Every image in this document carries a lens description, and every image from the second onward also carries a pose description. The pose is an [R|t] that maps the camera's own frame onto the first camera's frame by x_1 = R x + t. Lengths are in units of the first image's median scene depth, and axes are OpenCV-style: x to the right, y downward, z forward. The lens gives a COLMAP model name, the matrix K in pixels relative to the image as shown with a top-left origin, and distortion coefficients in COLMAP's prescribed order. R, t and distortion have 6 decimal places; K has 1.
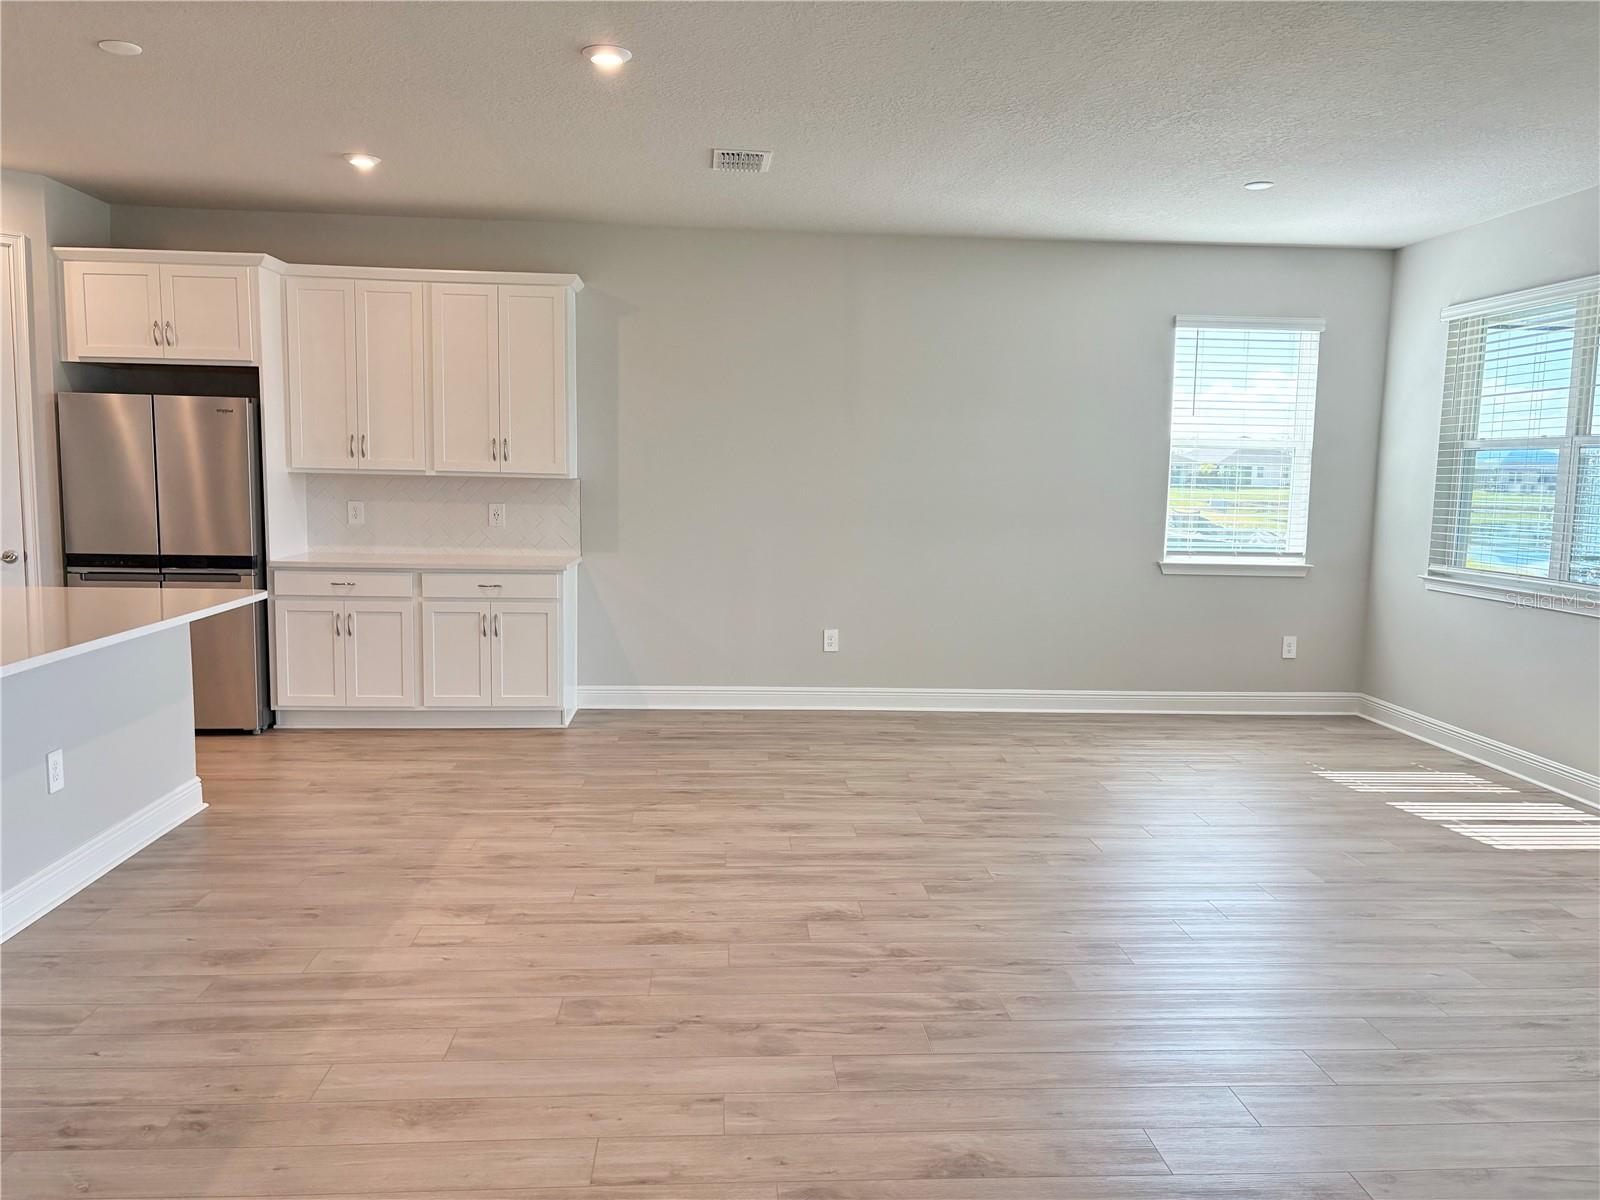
lens RADIAL K [[1208.1, 0, 806.2], [0, 1208.1, 600.2], [0, 0, 1]] dist [0.058293, -0.050904]
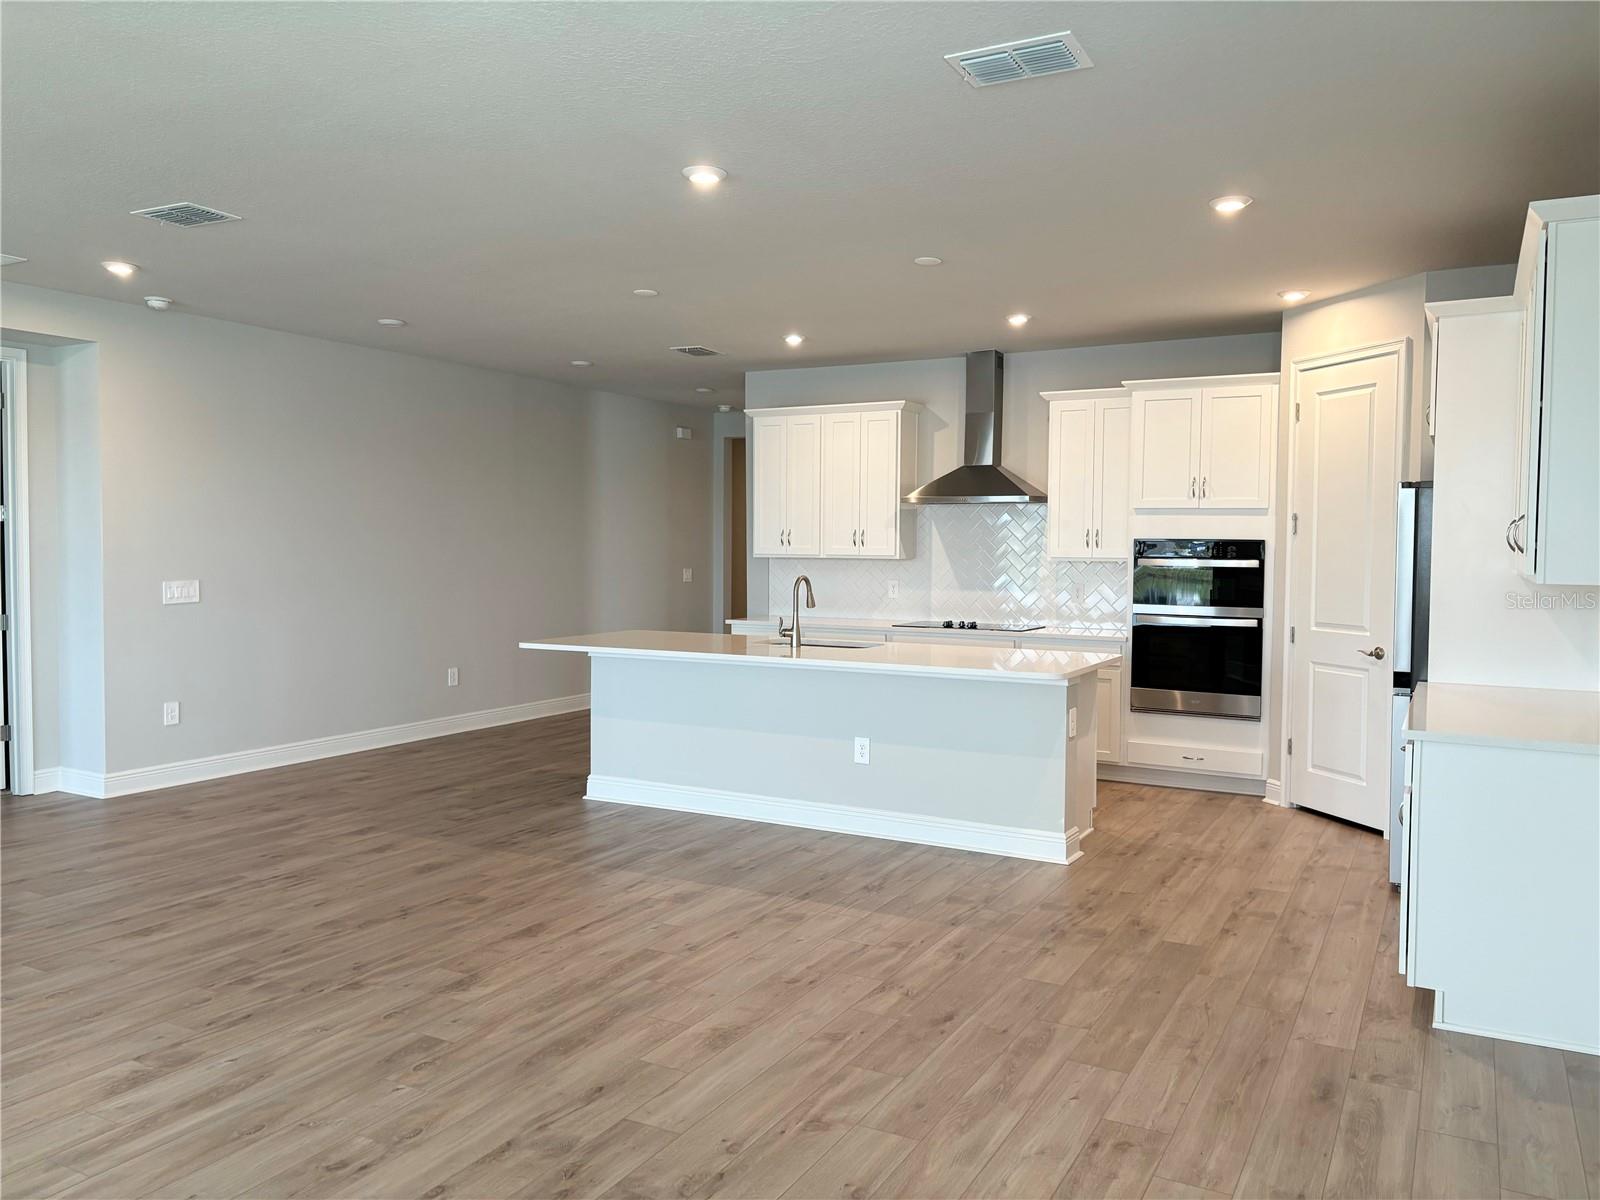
lens RADIAL K [[1208.1, 0, 805.0], [0, 1208.1, 556.2], [0, 0, 1]] dist [0.058293, -0.050904]
pose [[-0.535410, -0.010996, -0.844521, 0.598435], [-0.108782, 0.992485, 0.056043, -0.151171], [0.837557, 0.121874, -0.532583, 1.419613]]
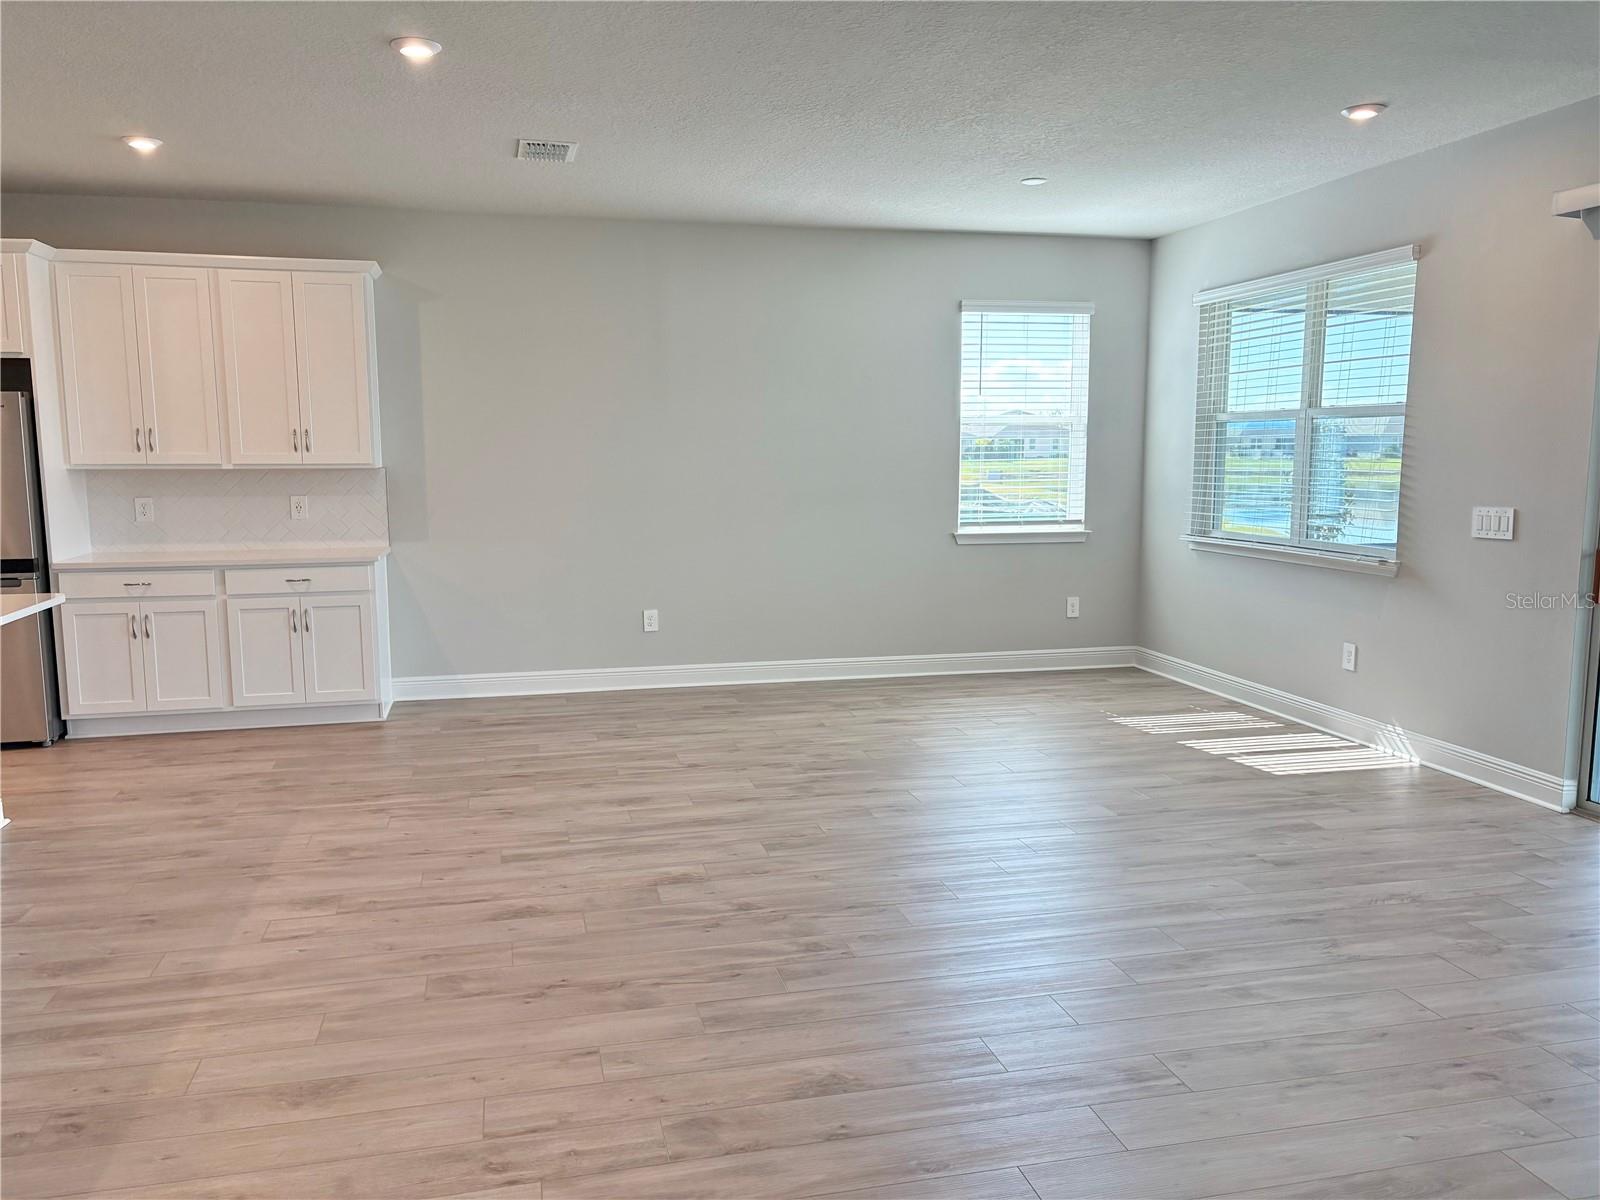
lens RADIAL K [[1208.1, 0, 788.0], [0, 1208.1, 598.1], [0, 0, 1]] dist [0.058293, -0.050904]
pose [[0.987118, -0.042774, 0.154172, -0.030465], [0.040377, 0.999011, 0.018645, 0.000409], [-0.154817, -0.012179, 0.987868, -0.042318]]
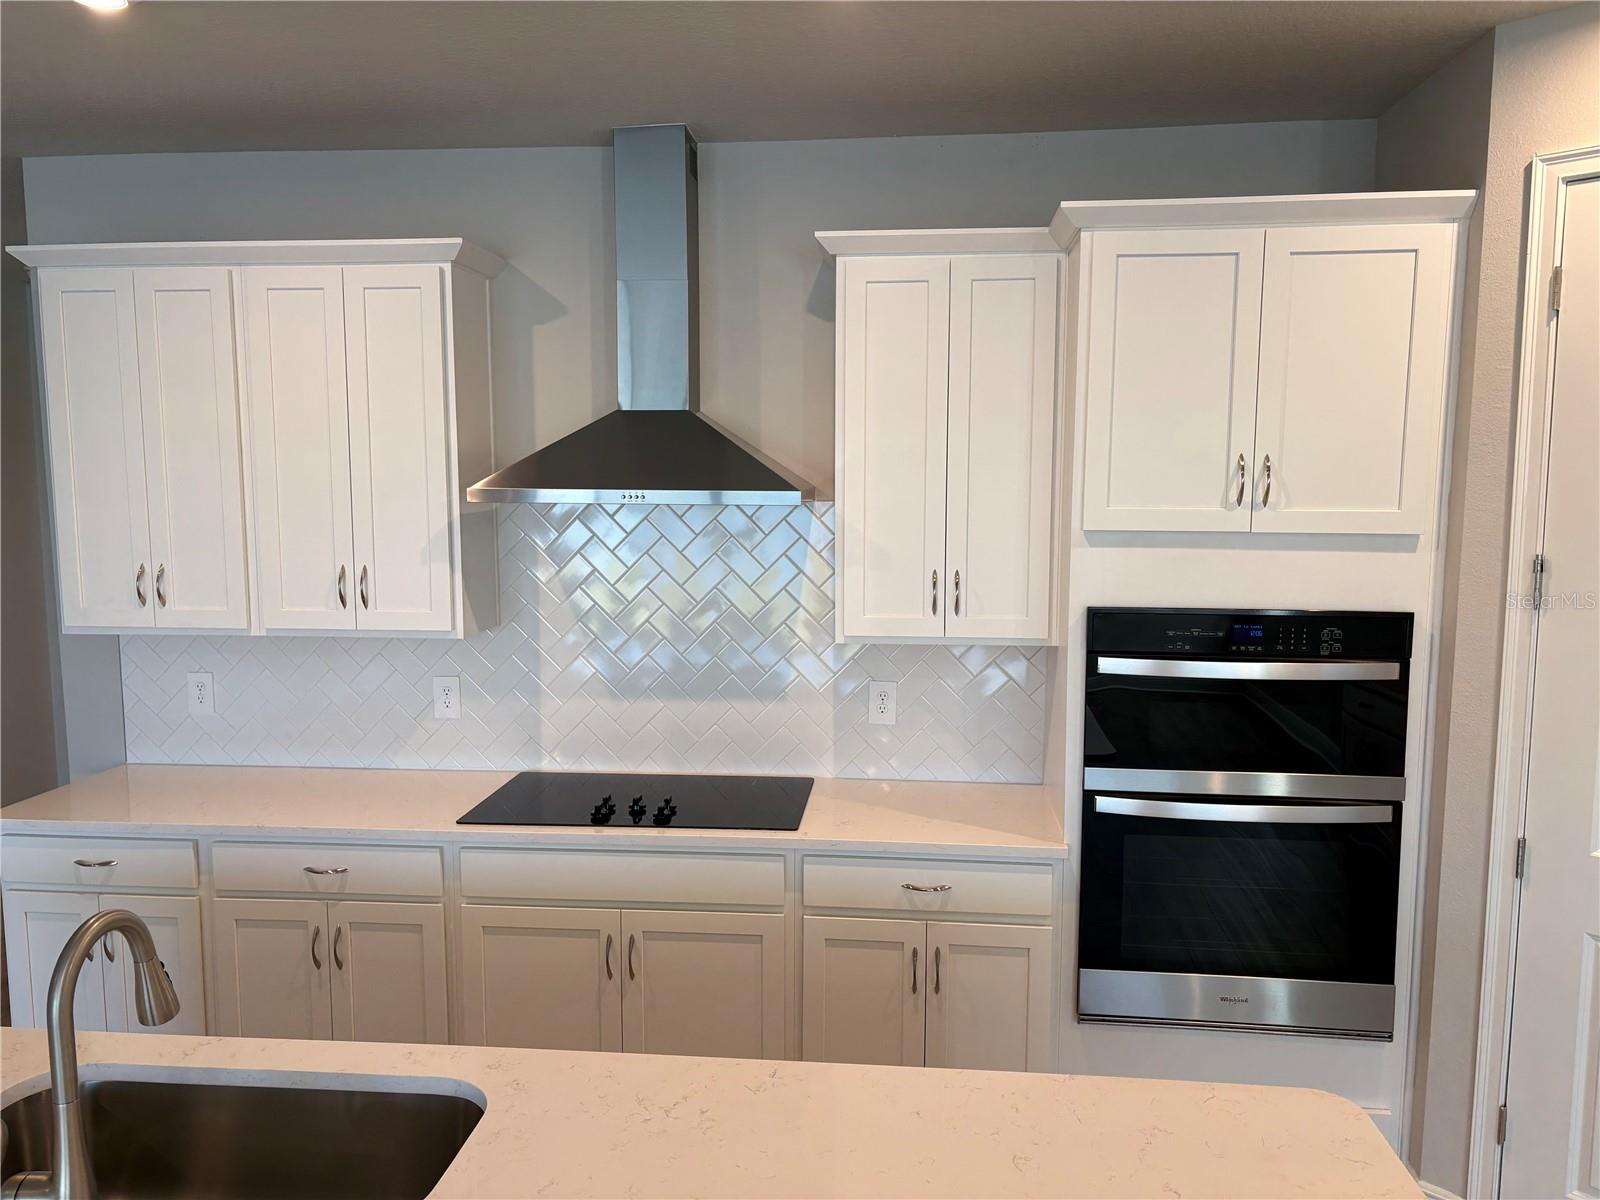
lens RADIAL K [[1208.1, 0, 808.2], [0, 1208.1, 607.5], [0, 0, 1]] dist [0.058293, -0.050904]
pose [[-0.157190, 0.091695, -0.983302, -0.261970], [-0.111239, 0.987700, 0.109887, -0.182960], [0.981284, 0.126655, -0.145056, 0.915614]]
